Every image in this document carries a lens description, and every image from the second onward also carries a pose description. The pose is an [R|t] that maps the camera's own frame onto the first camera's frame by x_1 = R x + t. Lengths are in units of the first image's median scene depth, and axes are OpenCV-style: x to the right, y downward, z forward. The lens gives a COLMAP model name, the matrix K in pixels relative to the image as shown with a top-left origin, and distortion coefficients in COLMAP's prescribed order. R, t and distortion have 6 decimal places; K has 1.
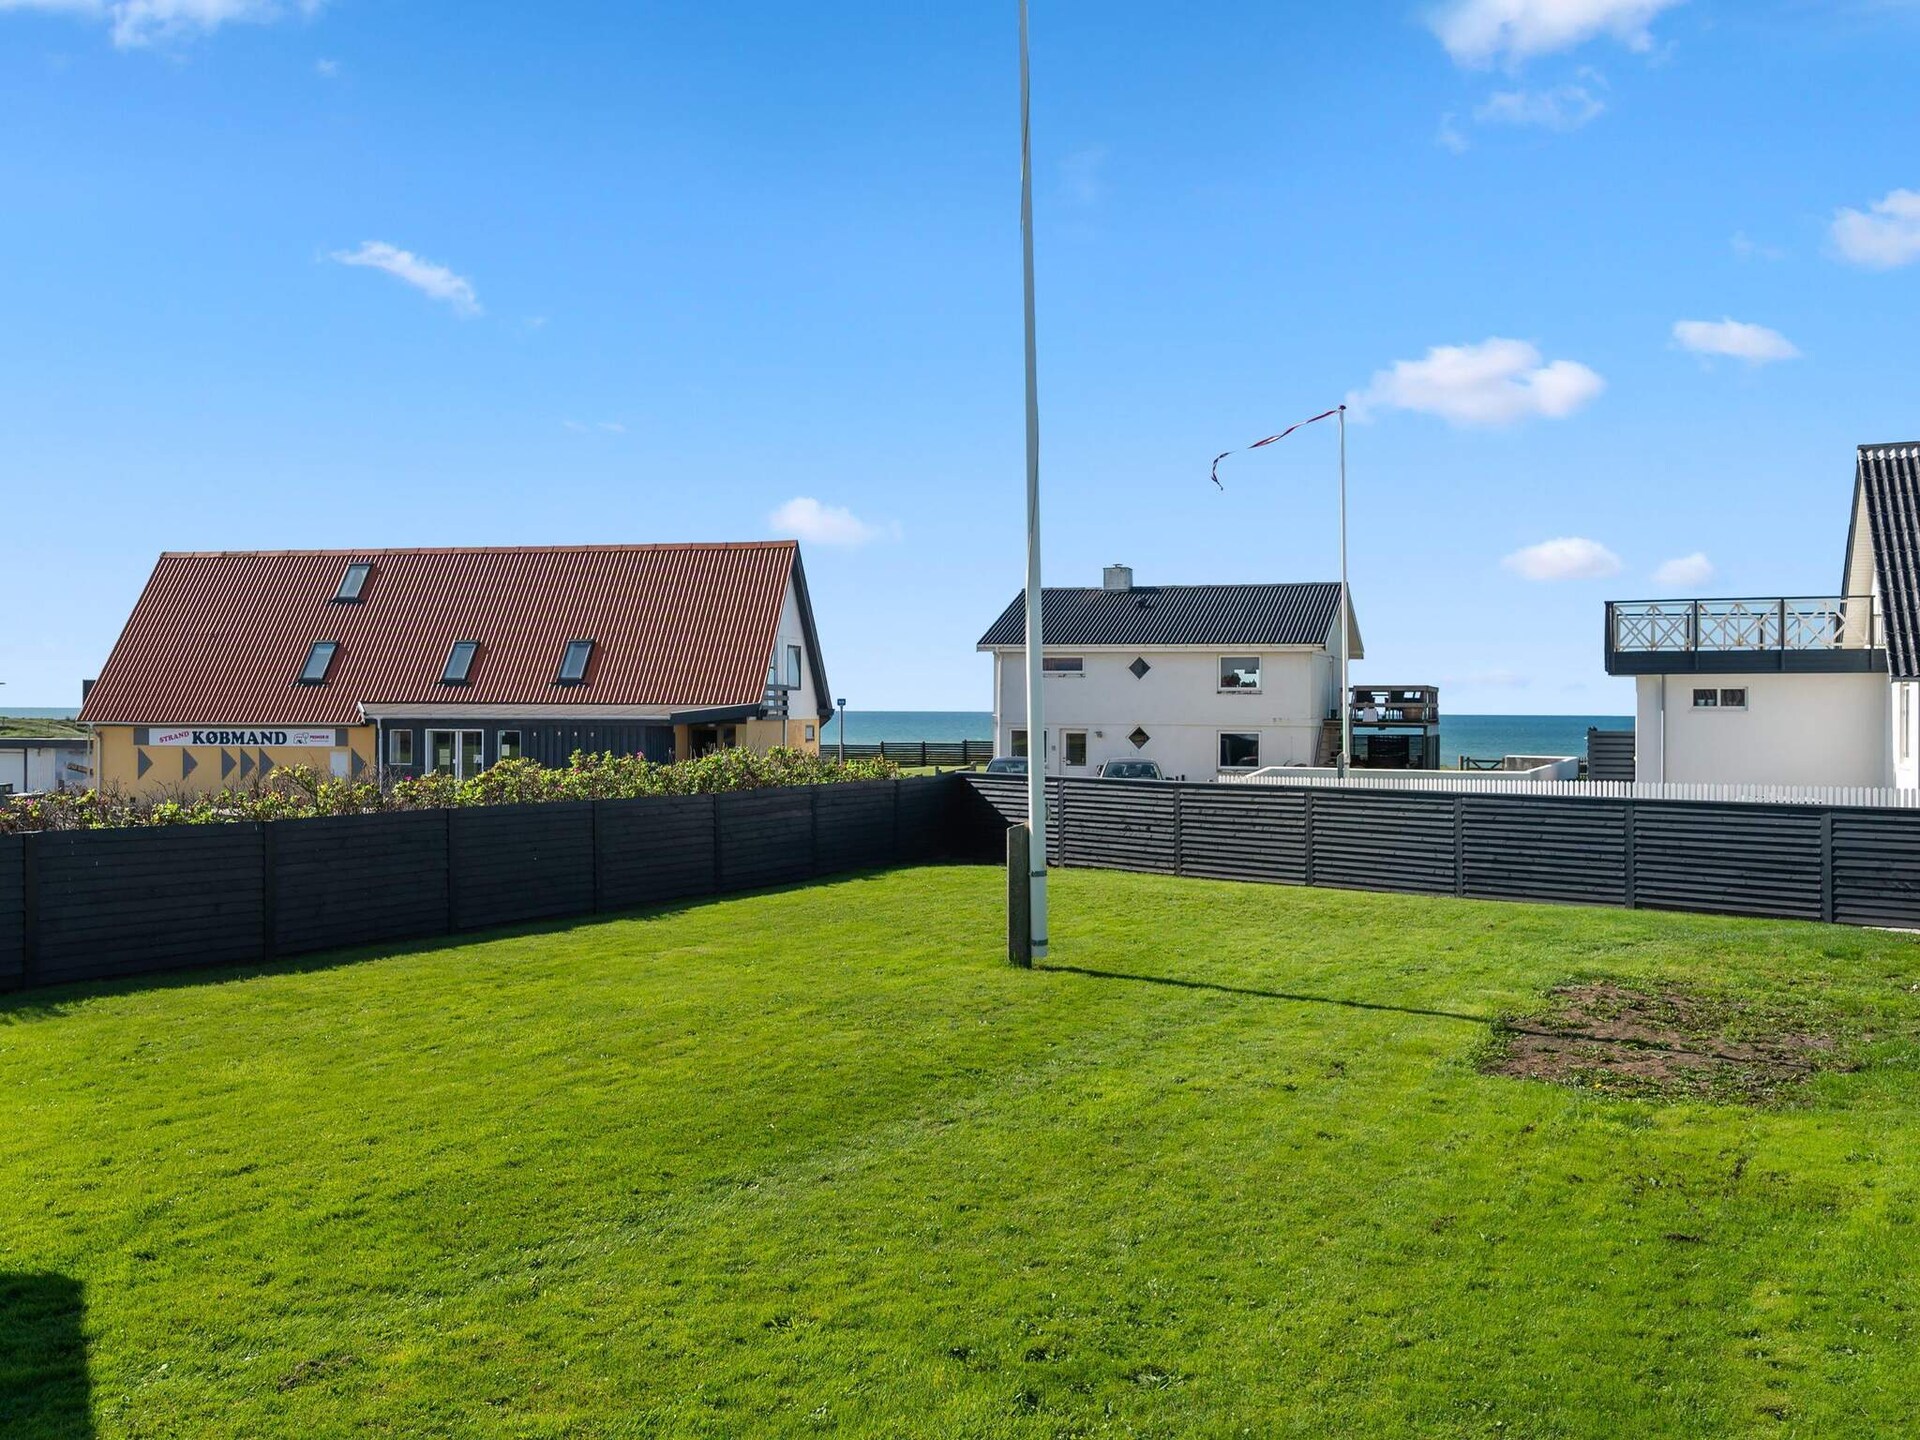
lens RADIAL K [[1629.8, 0, 960.0], [0, 1629.8, 720.0], [0, 0, 1]] dist [-0.011415, -0.007110]
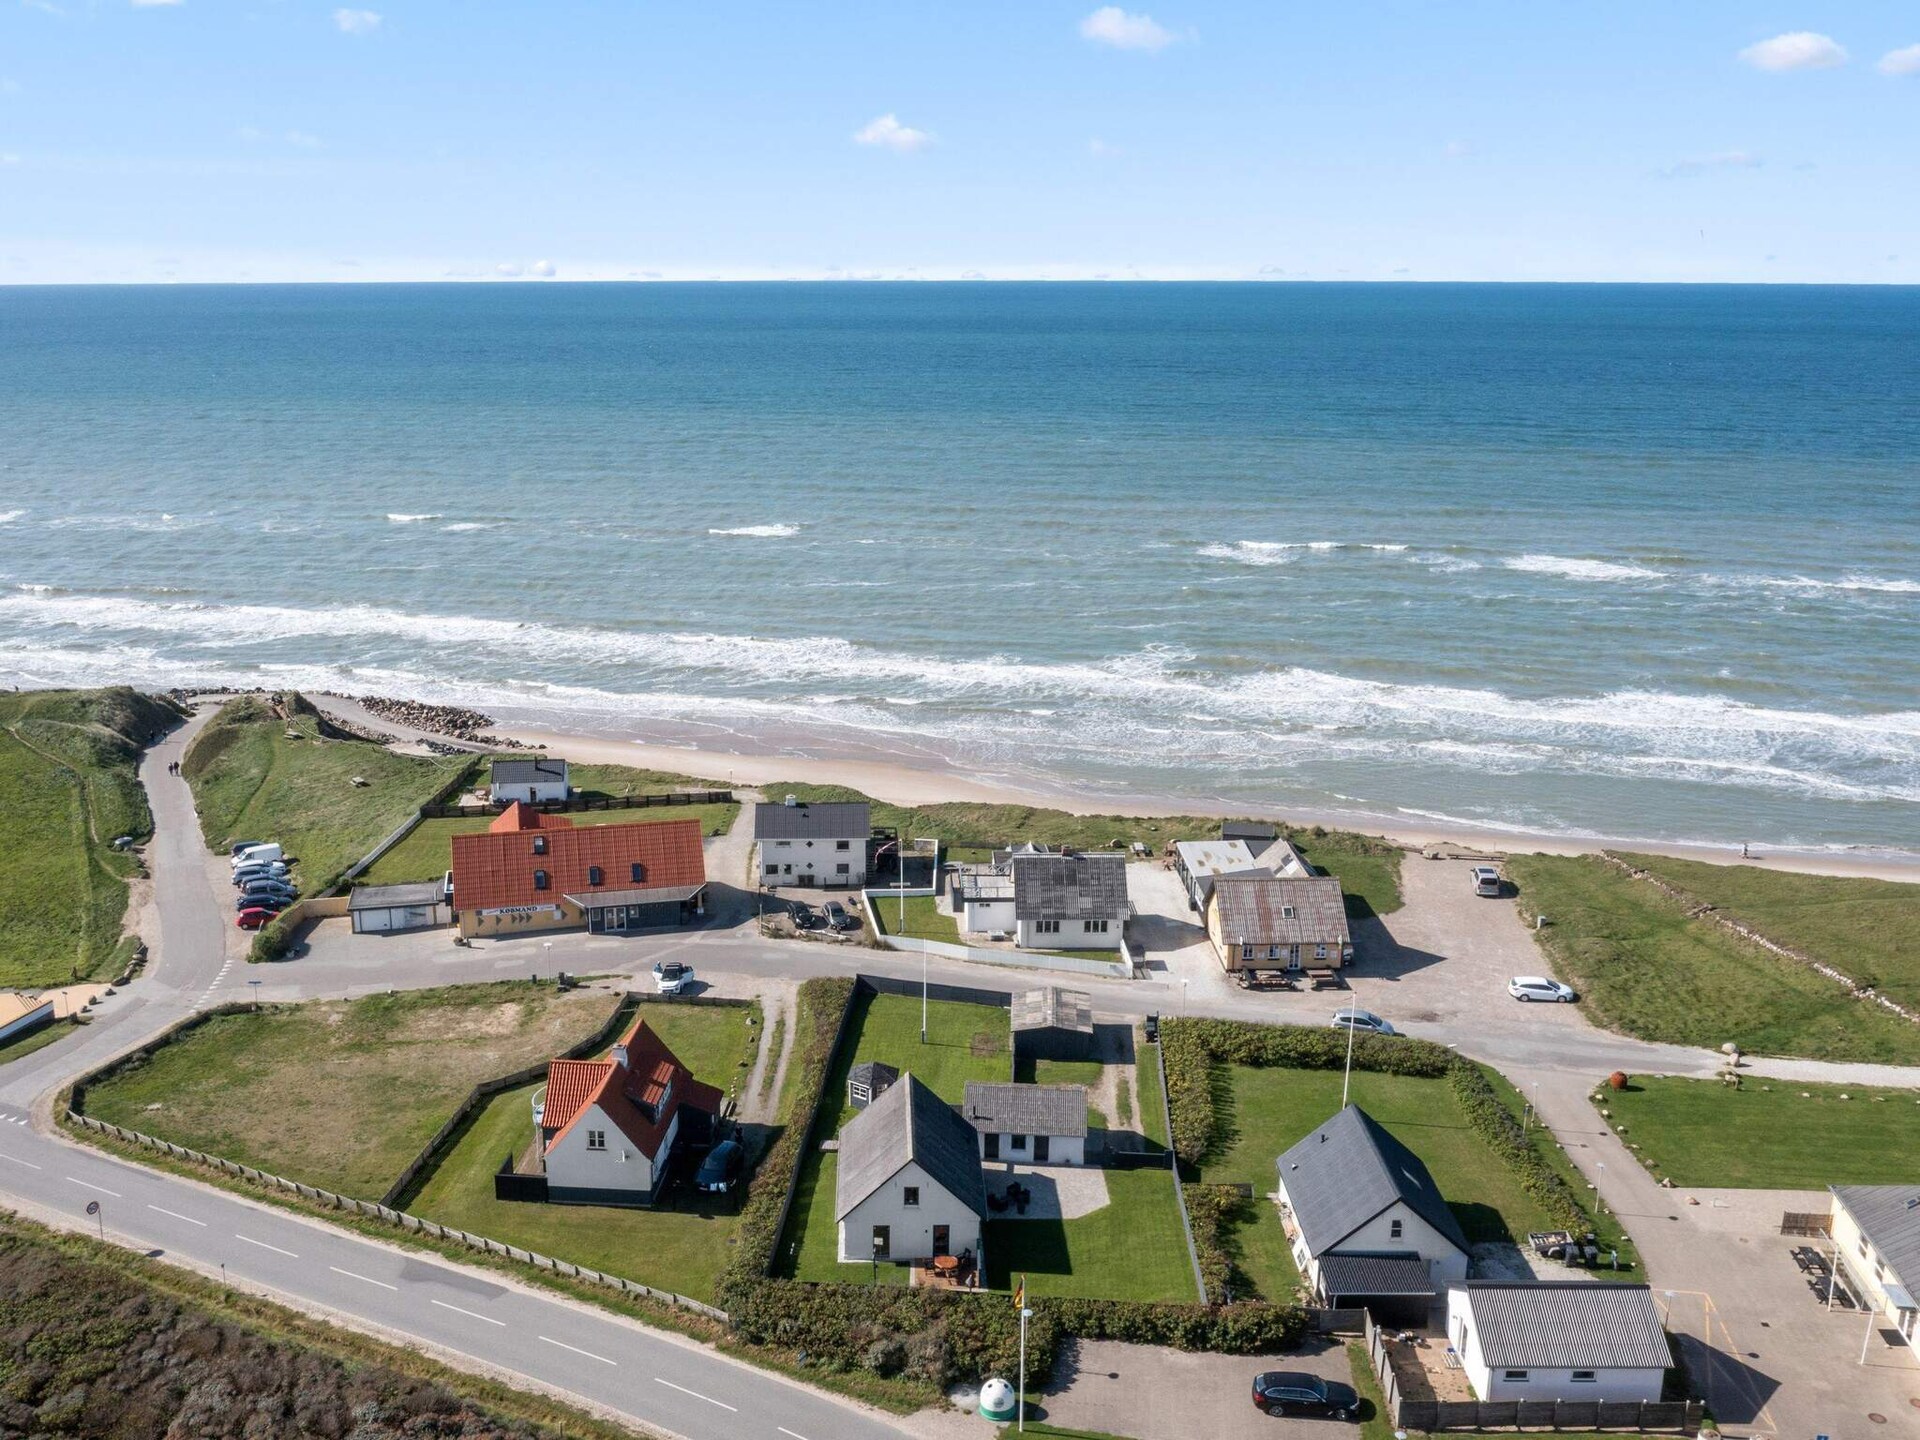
lens RADIAL K [[1882.8, 0, 965.7], [0, 1882.8, 719.4], [0, 0, 1]] dist [-0.007225, -0.007205]
pose [[0.904940, -0.116724, 0.409218, -1.343446], [0.001911, 0.962750, 0.270385, -1.564121], [-0.425535, -0.243900, 0.871454, -2.754066]]
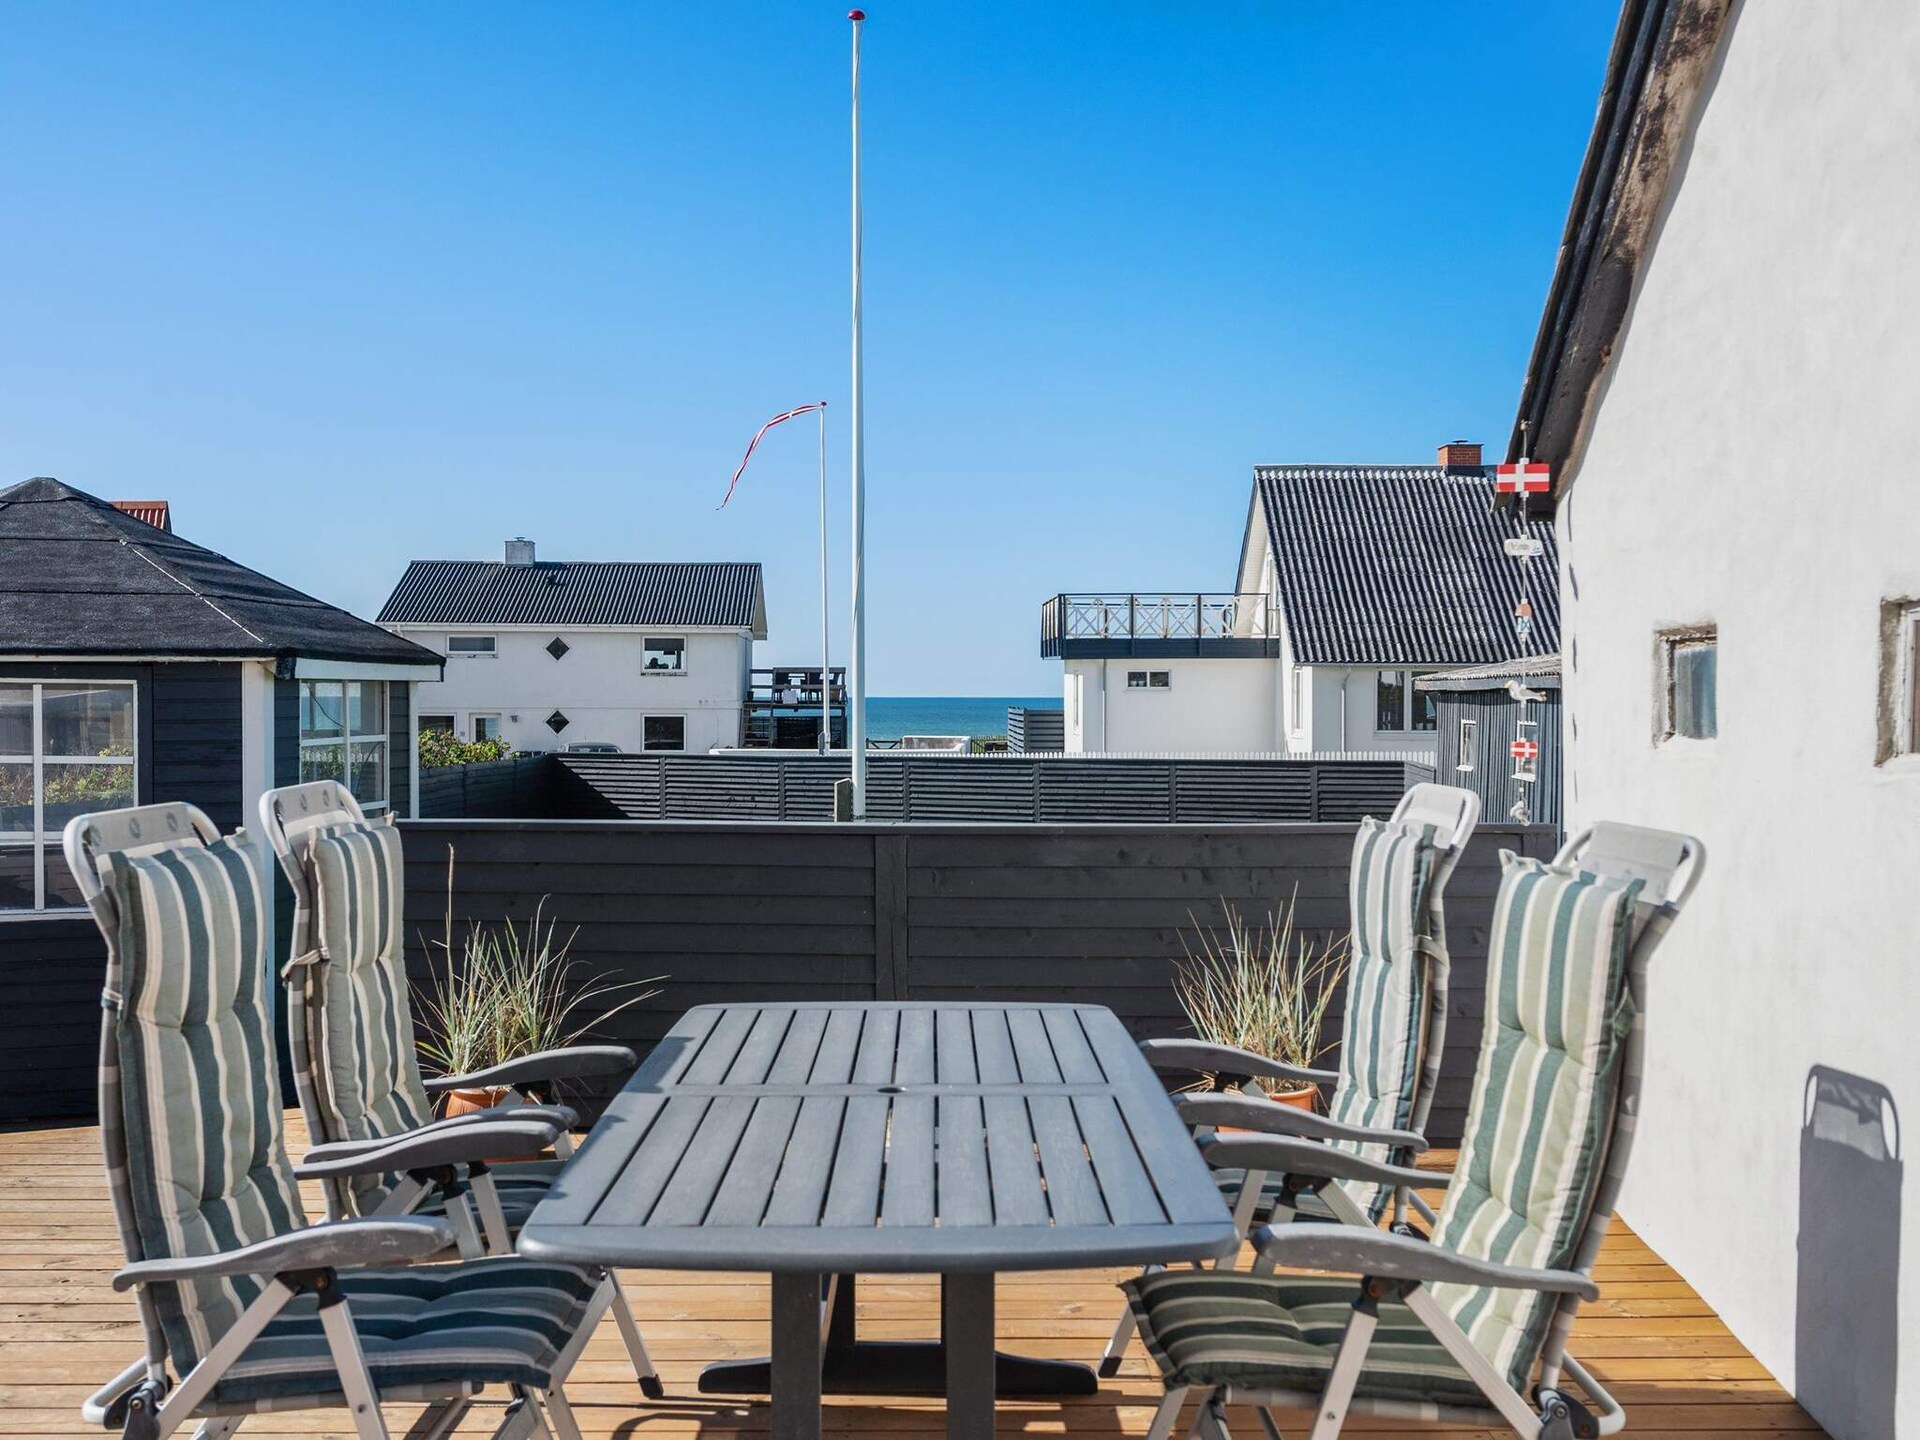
lens RADIAL K [[1896.8, 0, 961.2], [0, 1896.8, 714.7], [0, 0, 1]] dist [-0.006488, -0.002166]
pose [[0.912233, -0.008837, 0.409576, -0.168042], [0.006676, 0.999955, 0.006706, 0.001087], [-0.409617, -0.003383, 0.912252, -0.139538]]
